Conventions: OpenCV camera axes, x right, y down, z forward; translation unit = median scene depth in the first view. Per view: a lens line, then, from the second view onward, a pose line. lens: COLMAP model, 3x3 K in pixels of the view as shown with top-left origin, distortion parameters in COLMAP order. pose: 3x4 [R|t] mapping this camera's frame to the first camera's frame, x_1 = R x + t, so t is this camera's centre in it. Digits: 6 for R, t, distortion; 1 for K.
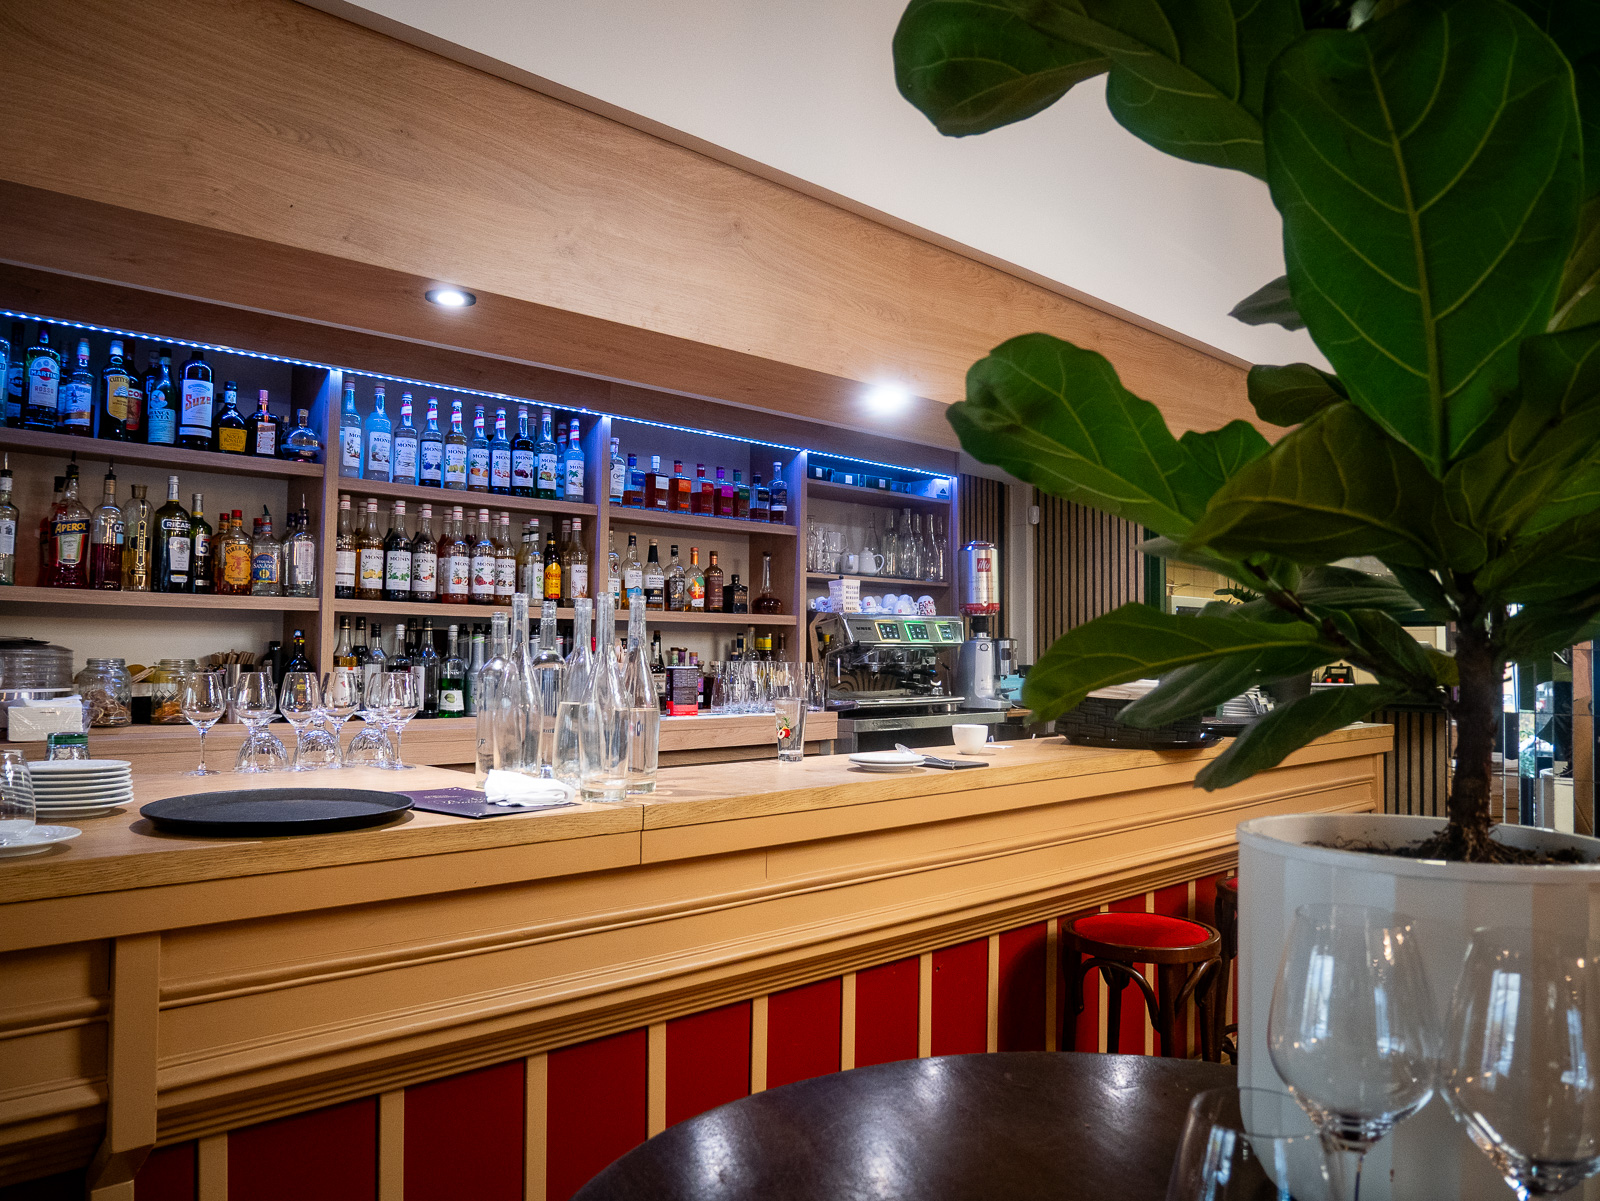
lens RADIAL K [[1185.6, 0, 800.0], [0, 1185.6, 600.5], [0, 0, 1]] dist [-0.081817, 0.046217]
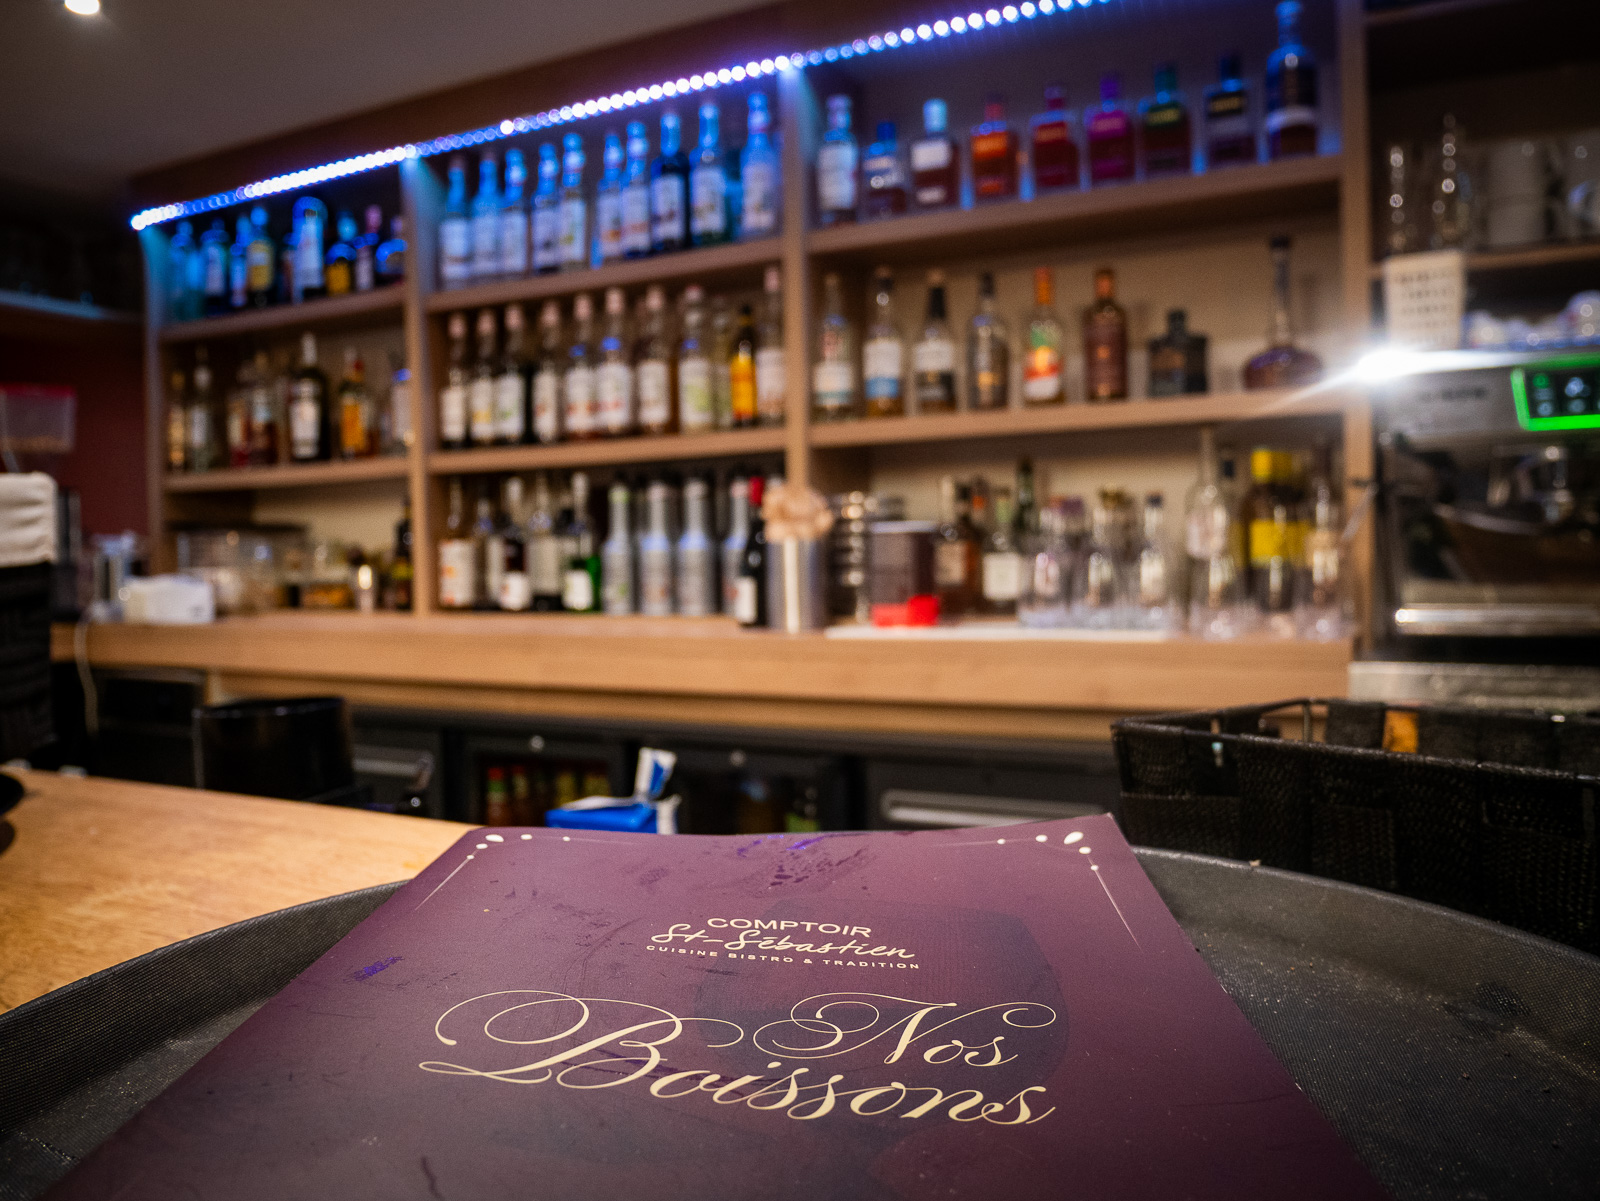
lens RADIAL K [[1185.6, 0, 800.0], [0, 1185.6, 600.5], [0, 0, 1]] dist [-0.081817, 0.046217]
pose [[0.325137, 0.067851, -0.943230, 0.387040], [0.092185, 0.990398, 0.103021, 0.032609], [0.941163, -0.120447, 0.315760, 0.894746]]
